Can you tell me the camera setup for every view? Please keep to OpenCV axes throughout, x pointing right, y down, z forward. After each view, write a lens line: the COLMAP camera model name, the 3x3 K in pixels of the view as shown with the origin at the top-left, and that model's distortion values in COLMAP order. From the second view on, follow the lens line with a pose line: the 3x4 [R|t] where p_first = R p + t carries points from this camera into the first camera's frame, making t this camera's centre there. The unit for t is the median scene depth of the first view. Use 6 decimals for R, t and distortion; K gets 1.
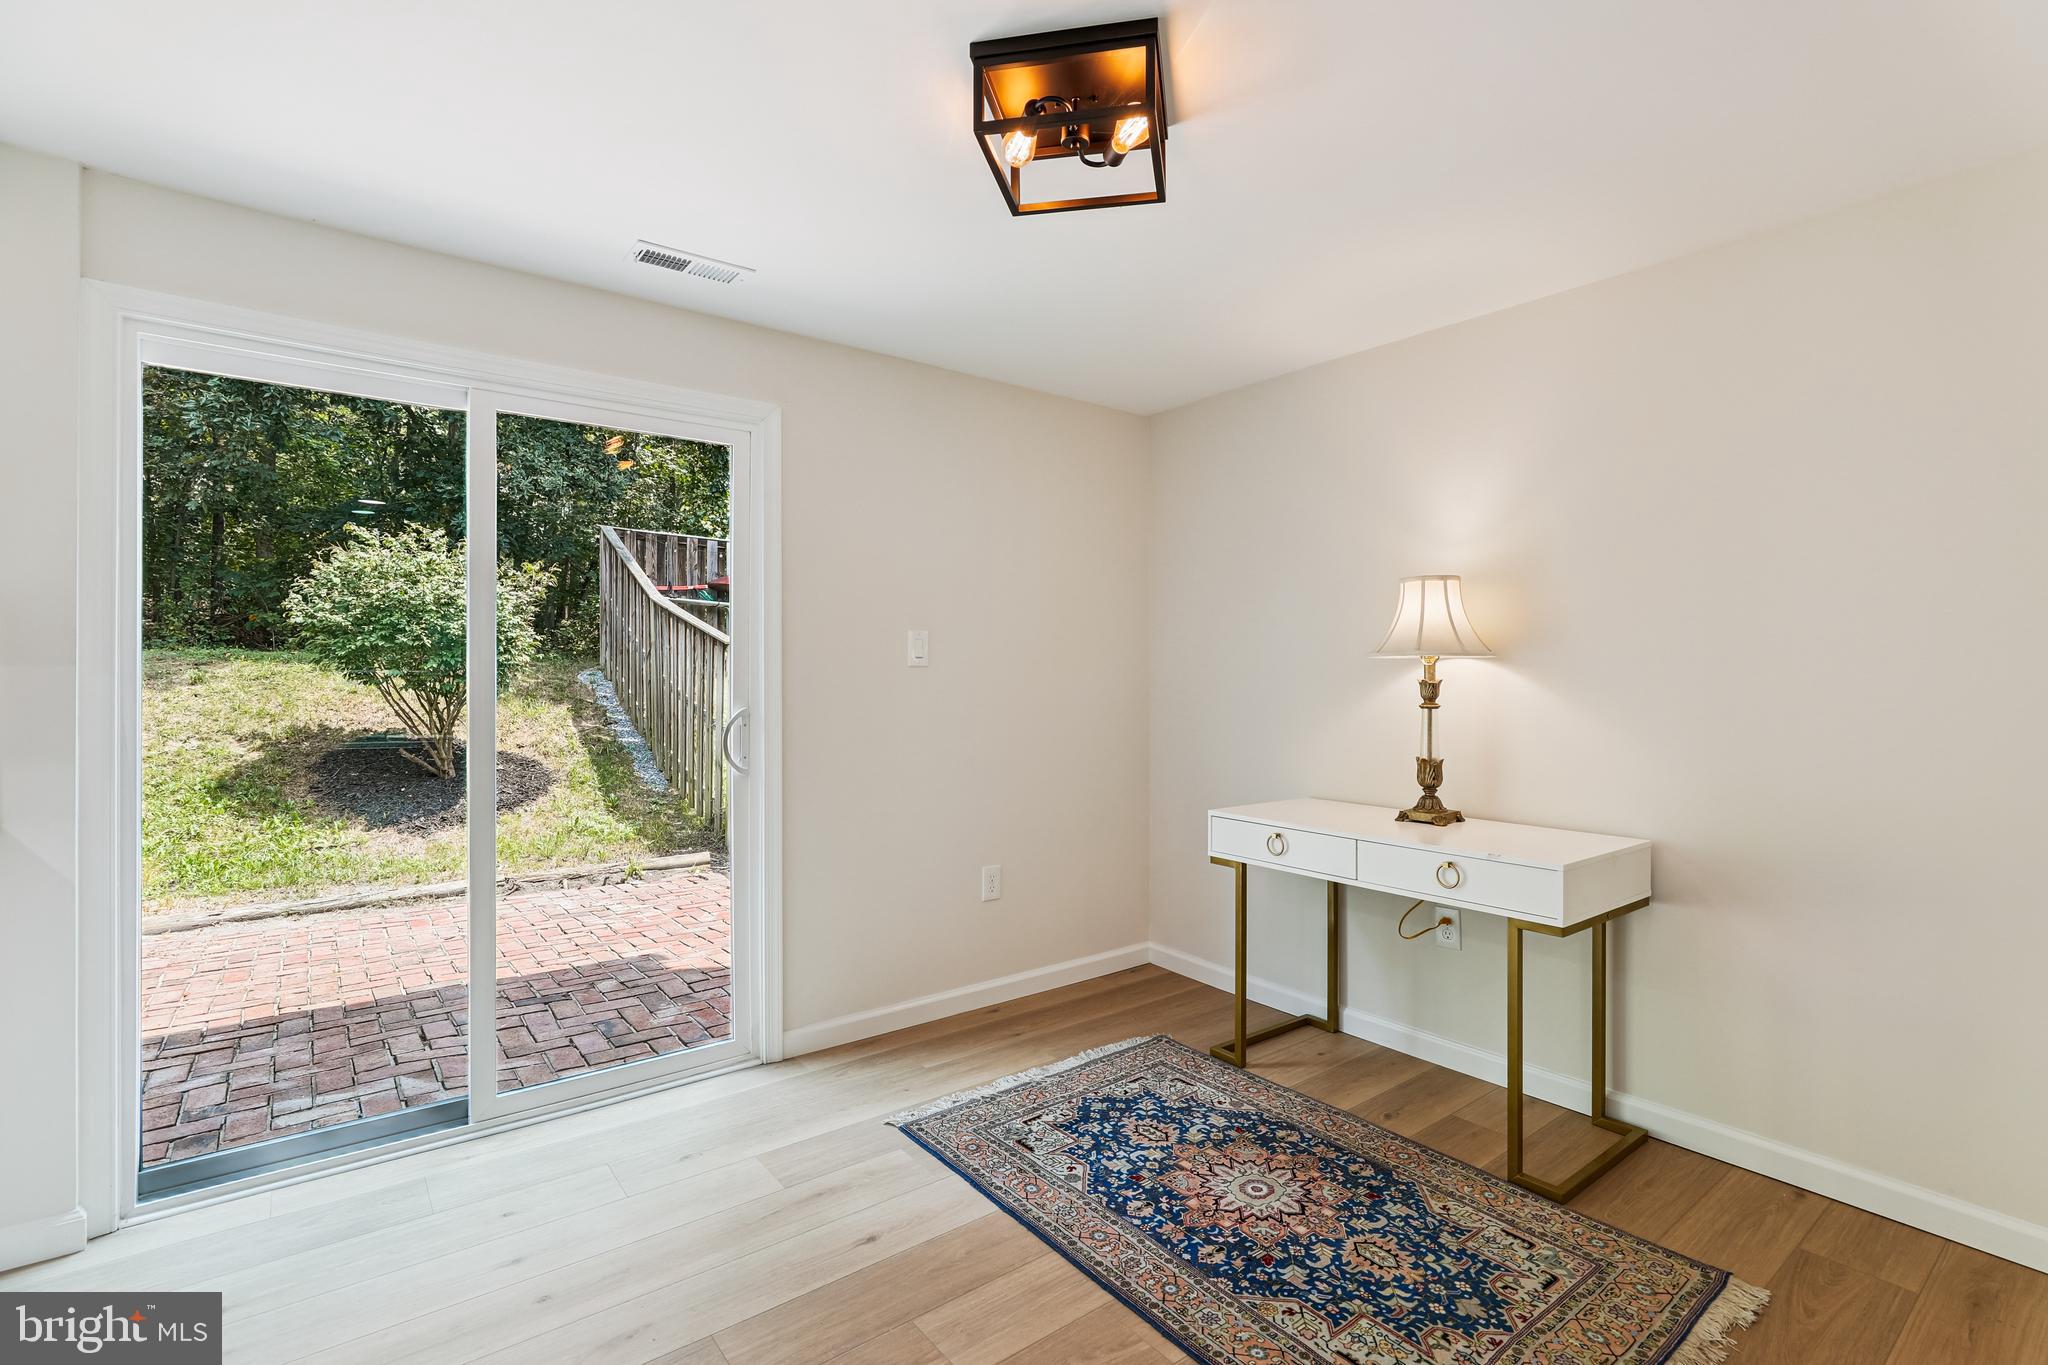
lens RADIAL K [[932.8, 0, 1024.8], [0, 932.8, 670.6], [0, 0, 1]] dist [-0.012470, 0.001285]
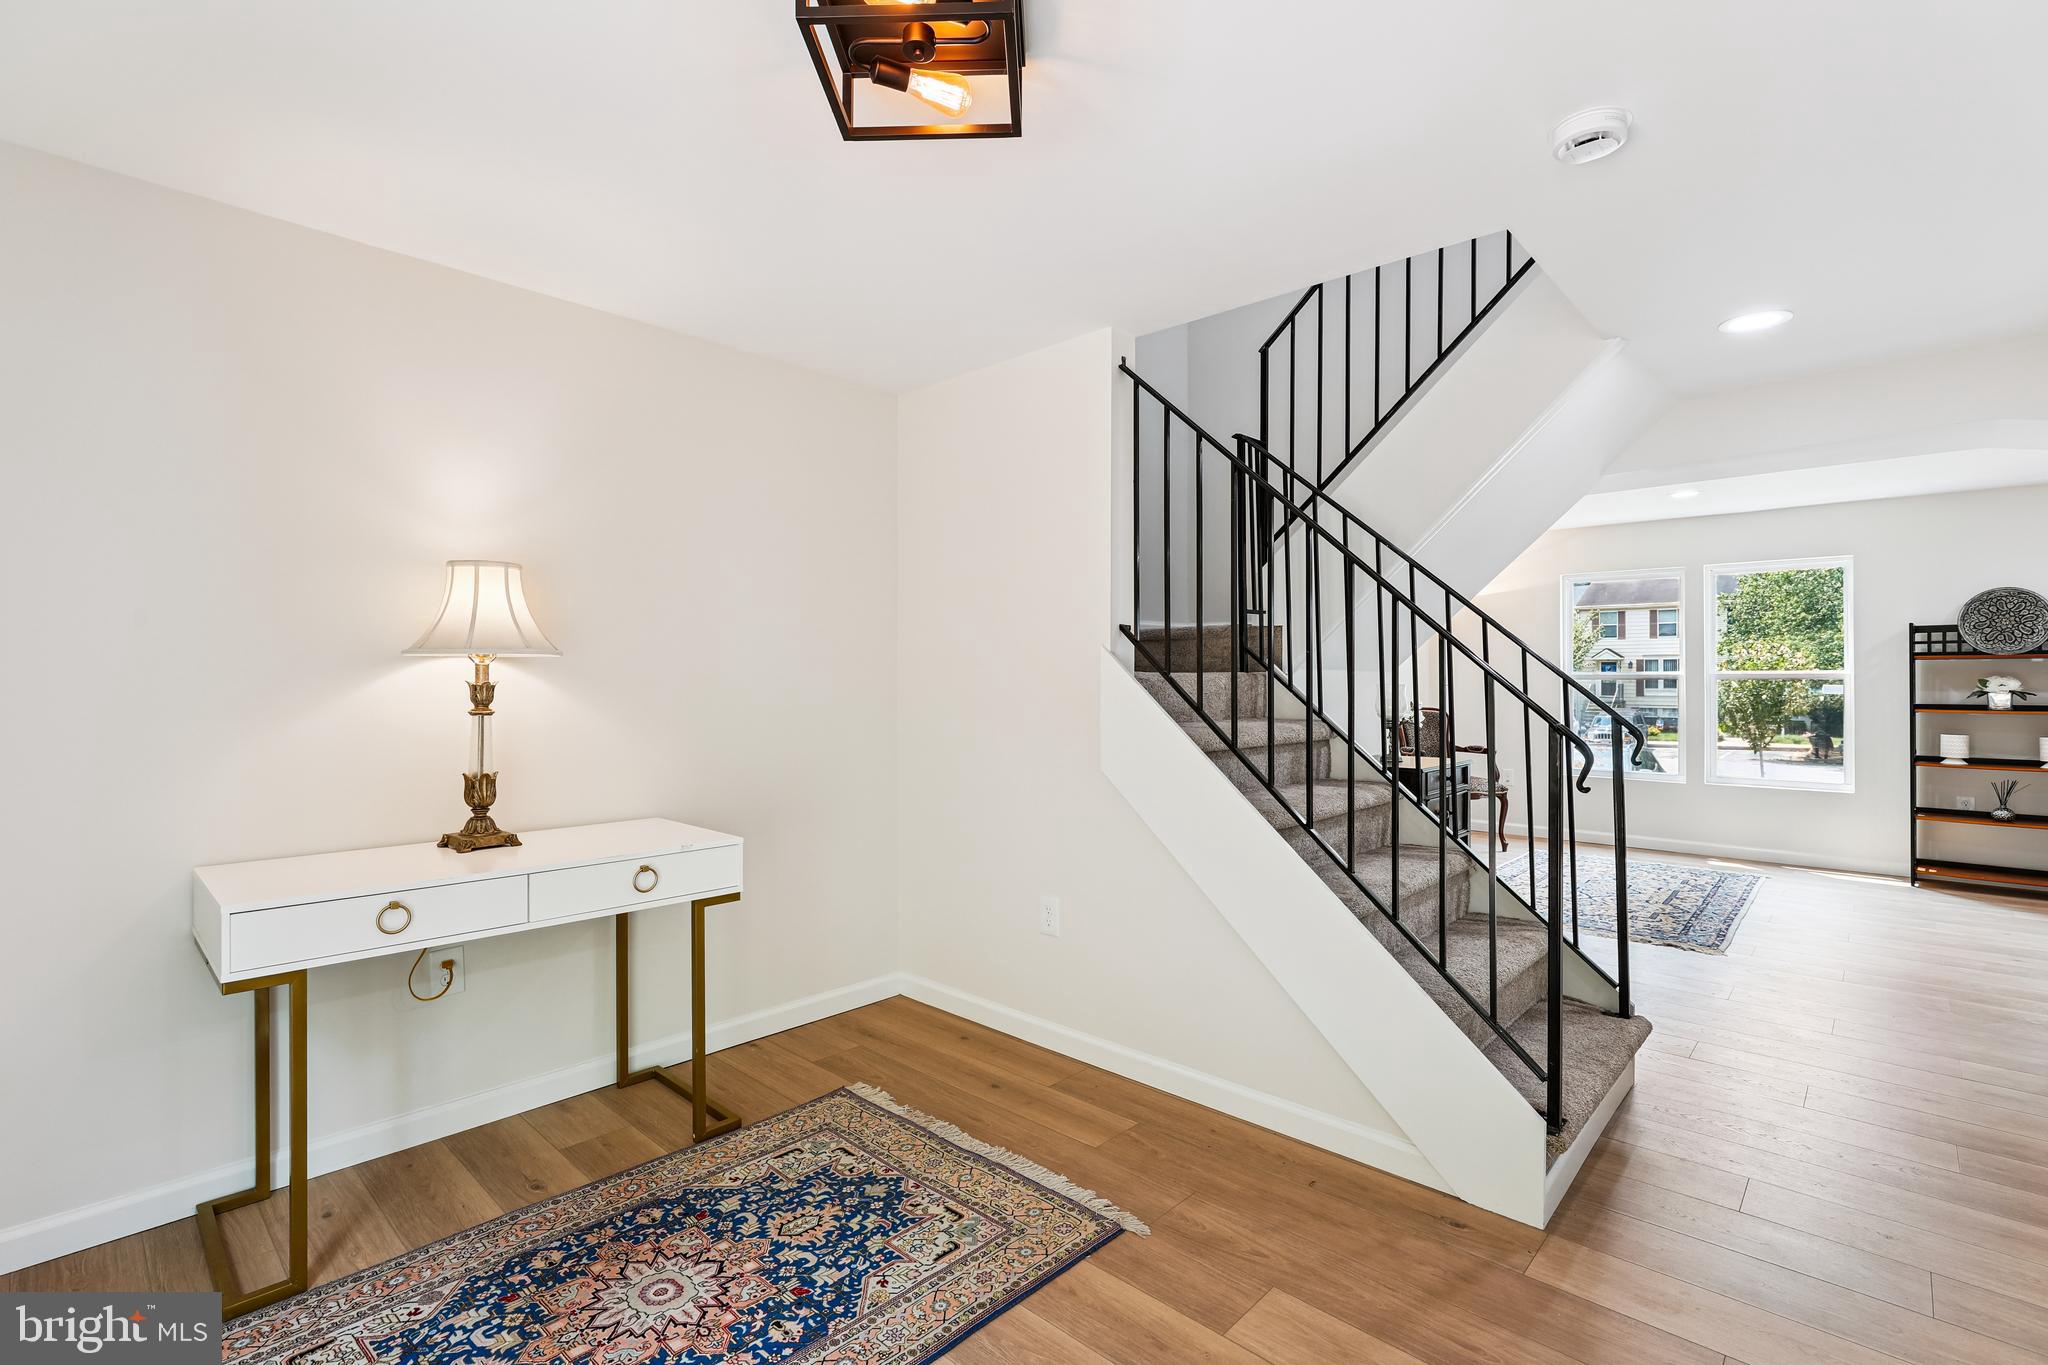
lens RADIAL K [[932.8, 0, 1030.5], [0, 932.8, 678.6], [0, 0, 1]] dist [-0.012470, 0.001285]
pose [[-0.158762, -0.003855, 0.987309, -0.595508], [-0.005480, 0.999980, 0.003023, 0.002013], [-0.987302, -0.004931, -0.158780, 0.770369]]
